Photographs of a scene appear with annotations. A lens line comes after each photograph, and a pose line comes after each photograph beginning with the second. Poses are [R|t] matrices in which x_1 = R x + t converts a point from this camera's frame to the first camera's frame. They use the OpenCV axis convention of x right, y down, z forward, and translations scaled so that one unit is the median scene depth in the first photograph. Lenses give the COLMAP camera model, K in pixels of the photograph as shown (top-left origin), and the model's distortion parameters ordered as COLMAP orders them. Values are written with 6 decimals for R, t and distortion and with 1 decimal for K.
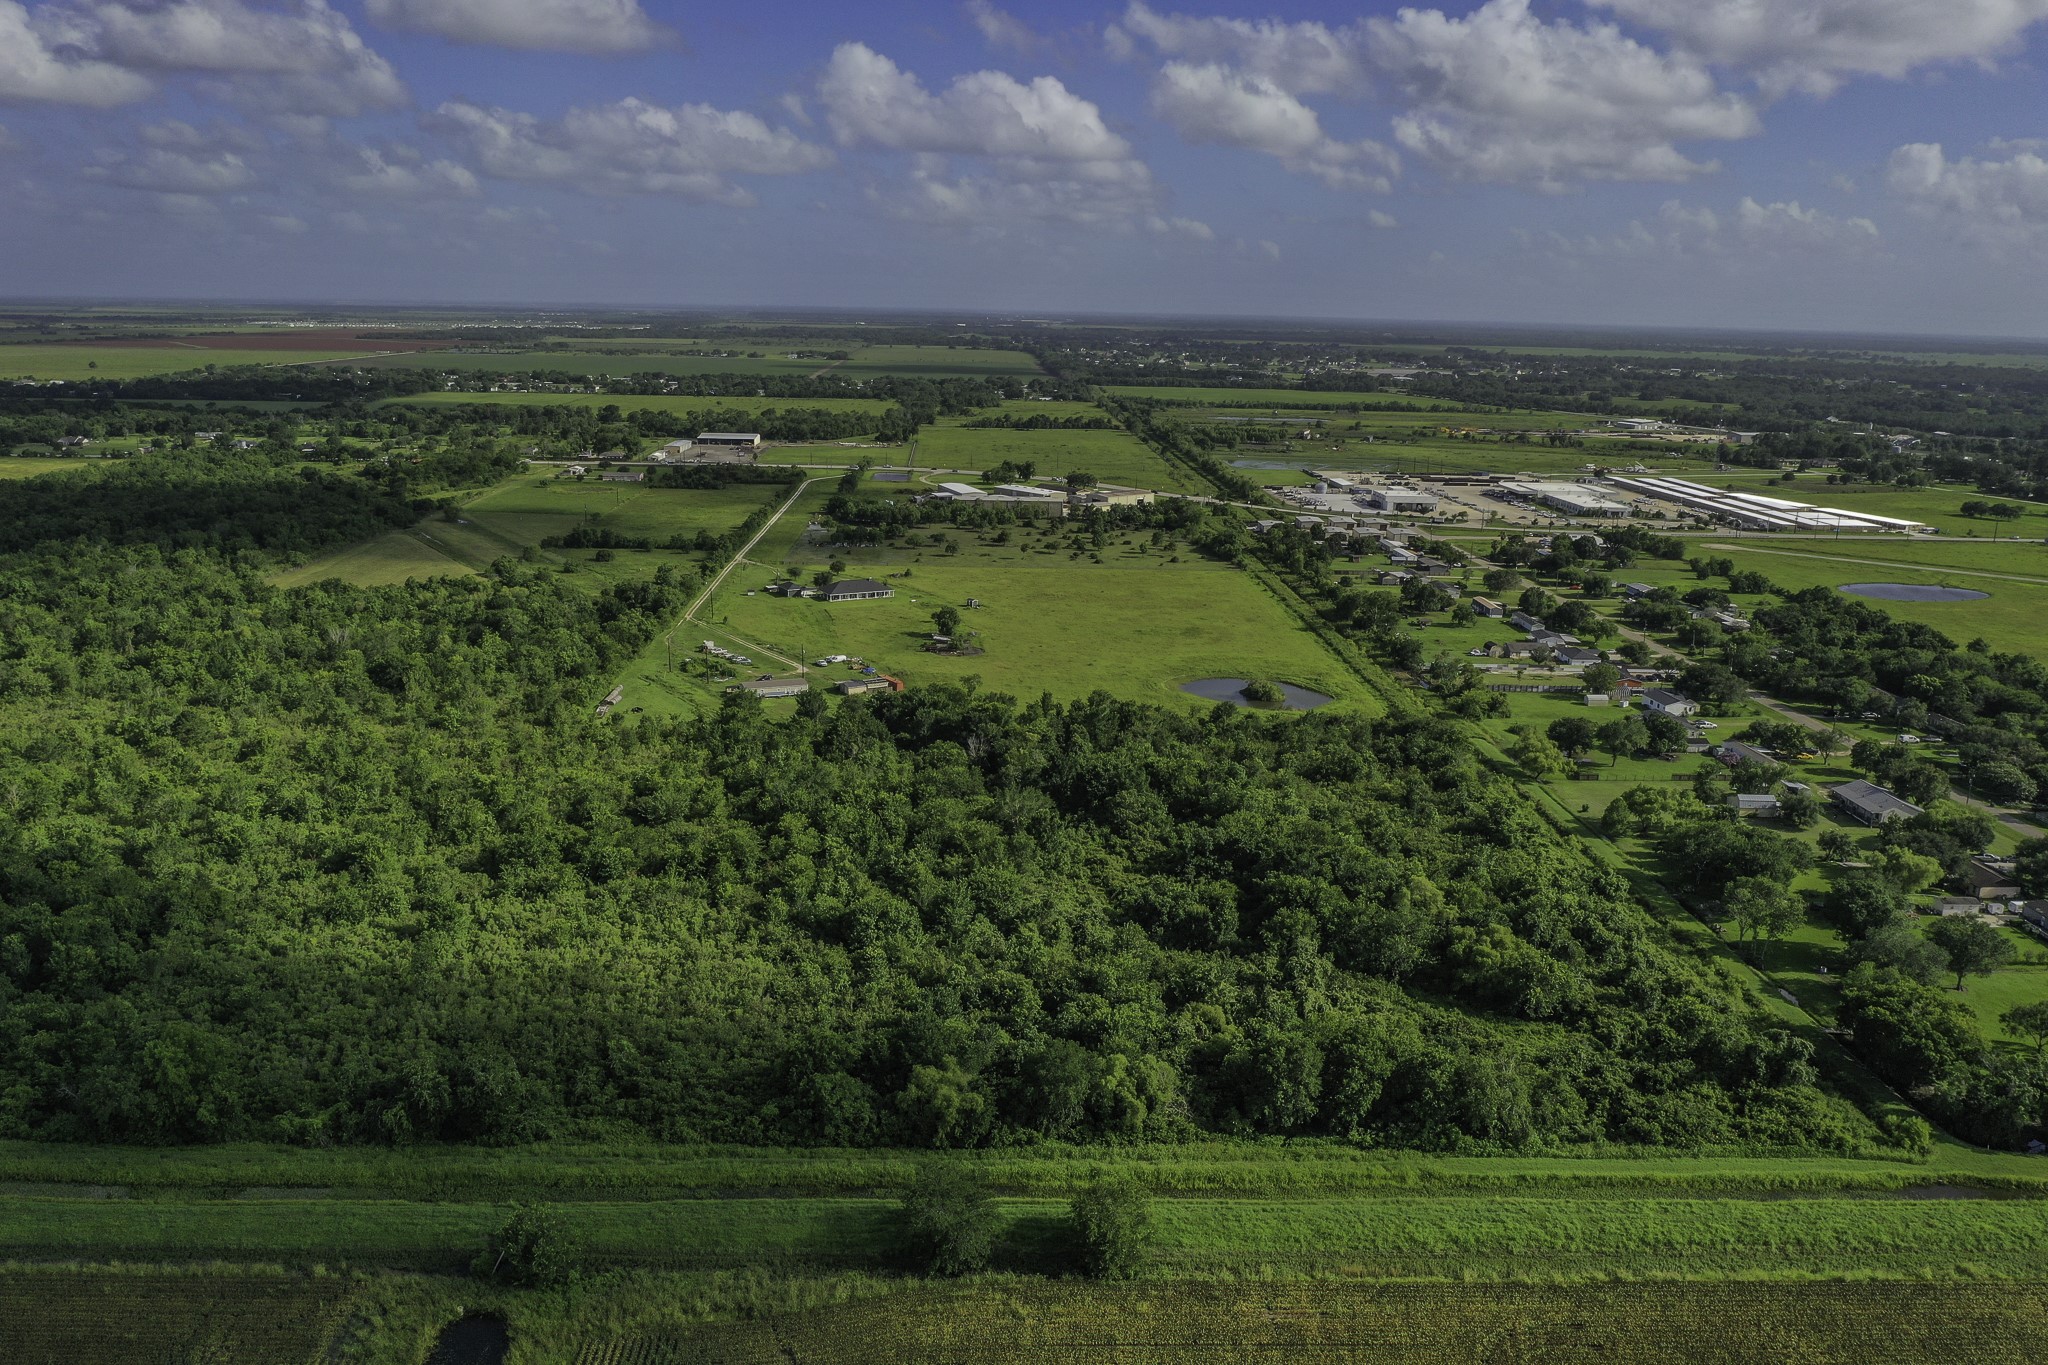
lens RADIAL K [[1601.2, 0, 1020.3], [0, 1601.2, 635.7], [0, 0, 1]] dist [-0.018642, 0.000288]
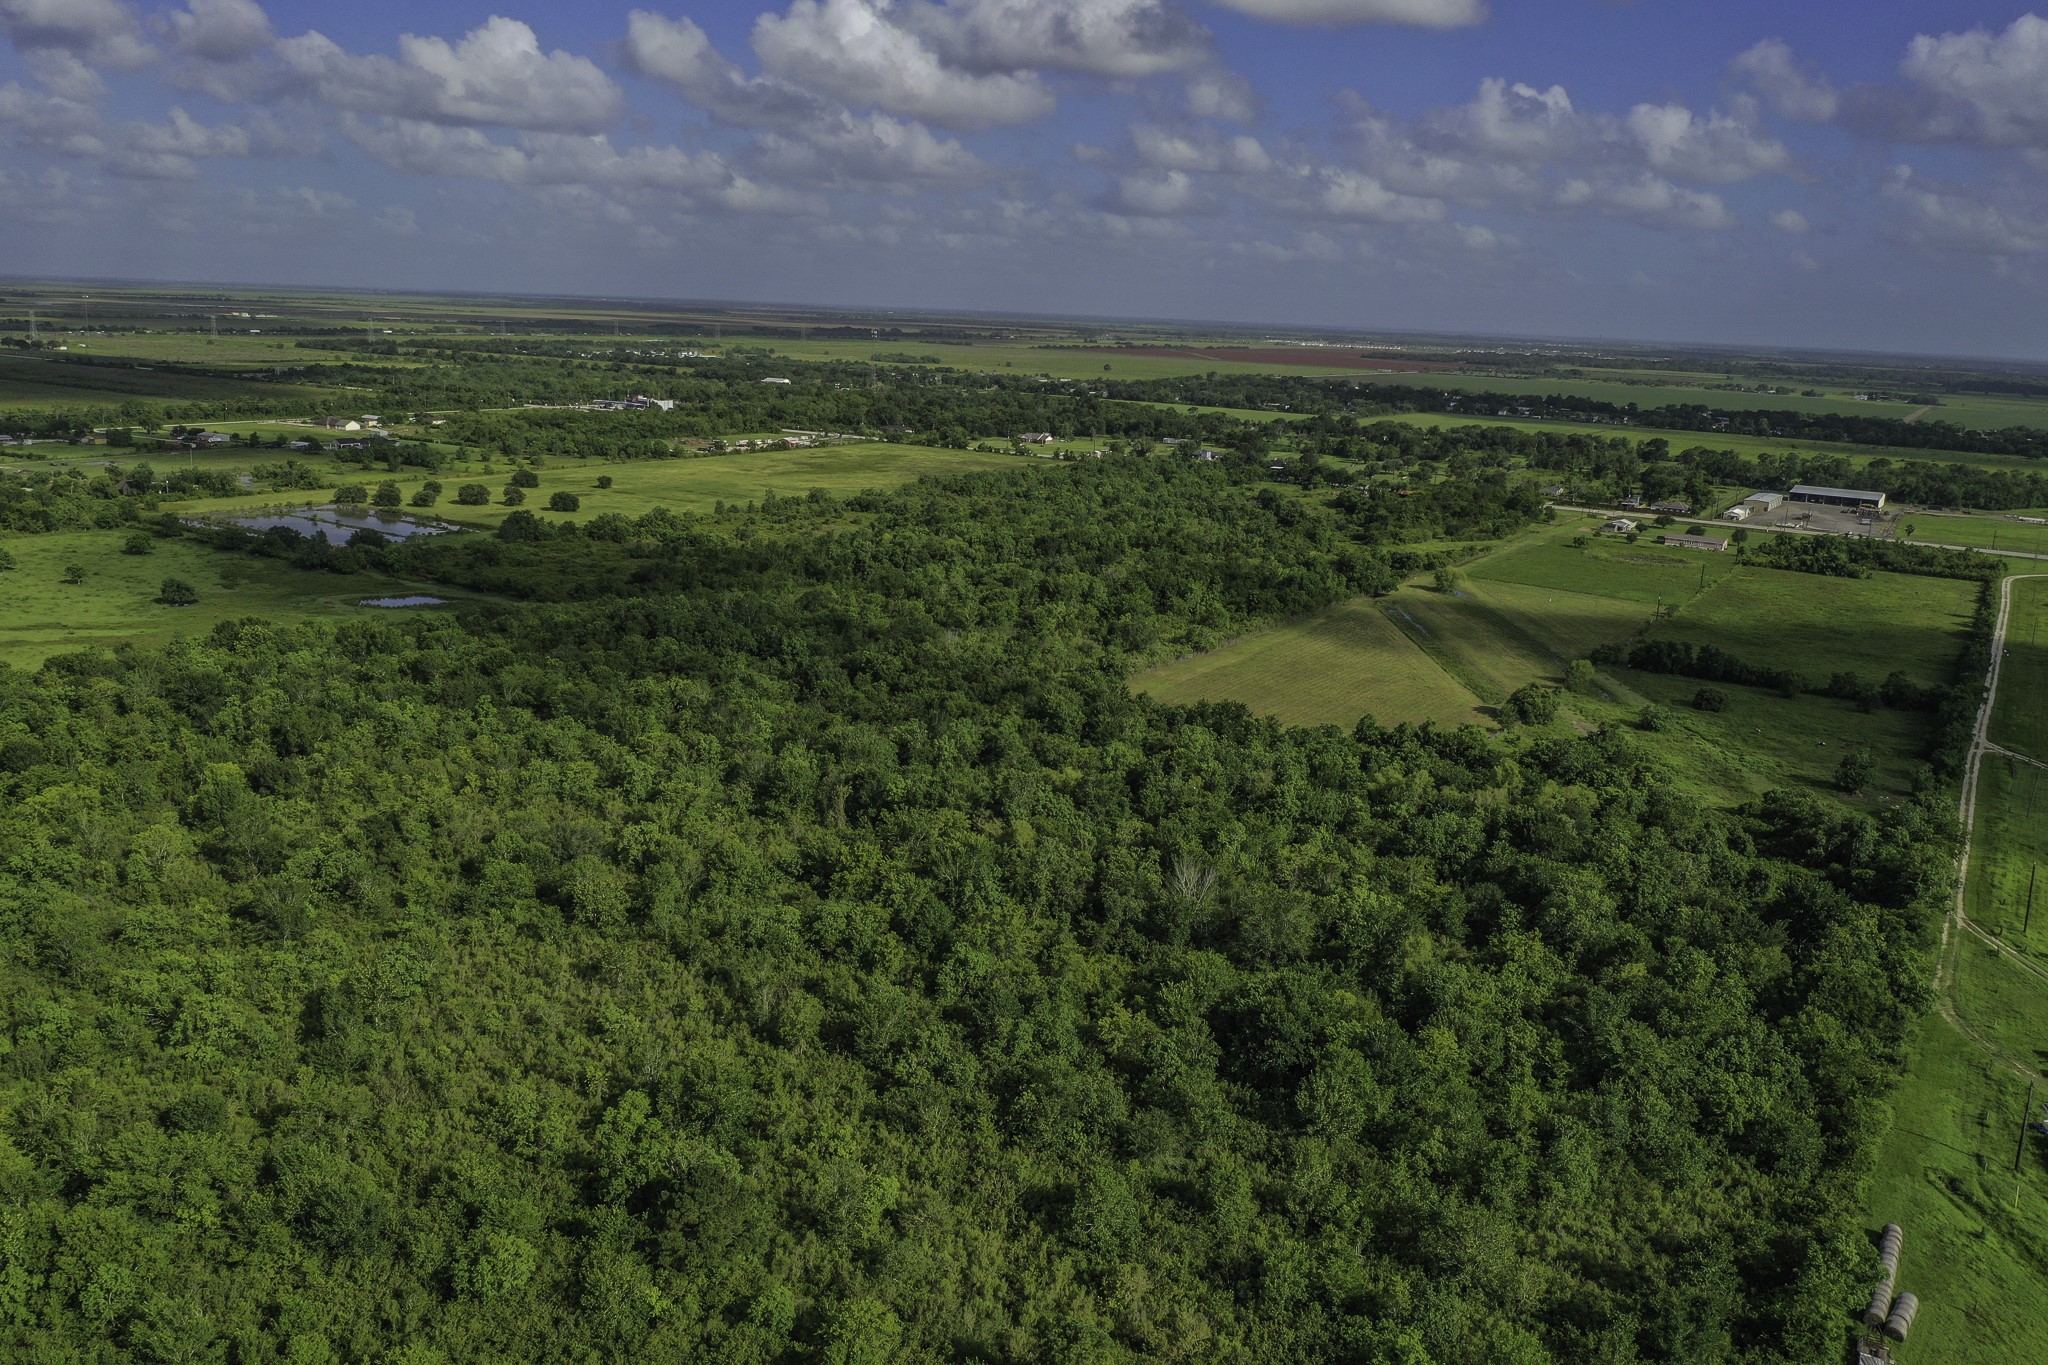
lens RADIAL K [[1601.2, 0, 1028.5], [0, 1601.2, 682.6], [0, 0, 1]] dist [-0.018642, 0.000288]
pose [[0.829727, 0.143400, -0.539435, -0.090785], [-0.139254, 0.989057, 0.048733, -0.028355], [0.540520, 0.034683, 0.840616, 0.234761]]
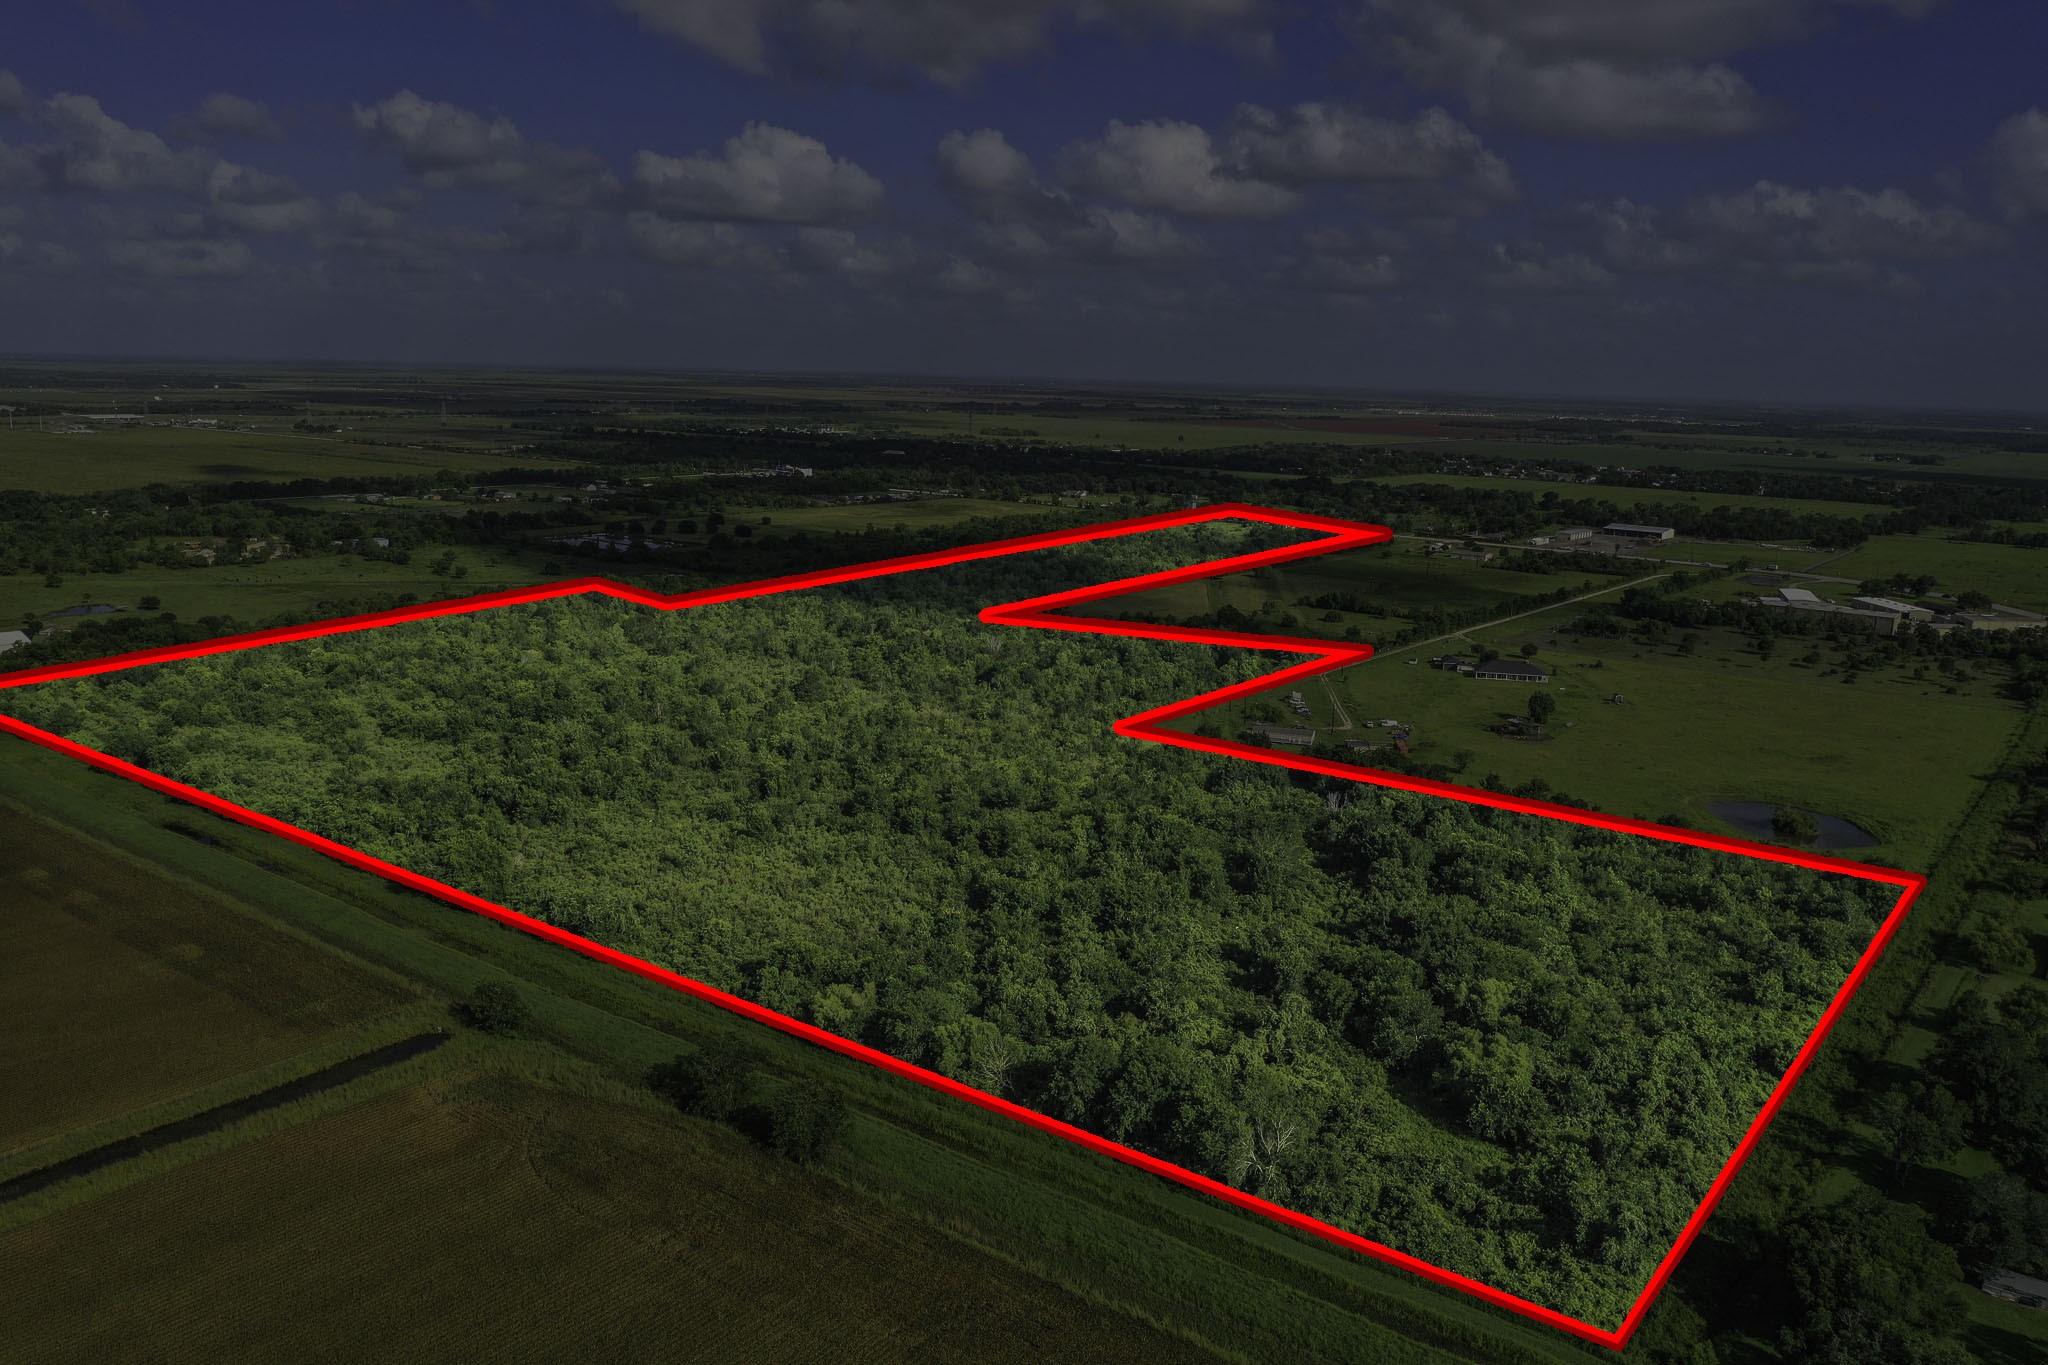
lens RADIAL K [[1601.2, 0, 1016.2], [0, 1601.2, 690.7], [0, 0, 1]] dist [-0.018642, 0.000288]
pose [[0.775325, 0.128124, -0.618430, 0.136864], [-0.142626, 0.989430, 0.026176, 0.000186], [0.615248, 0.067909, 0.785404, 0.022160]]
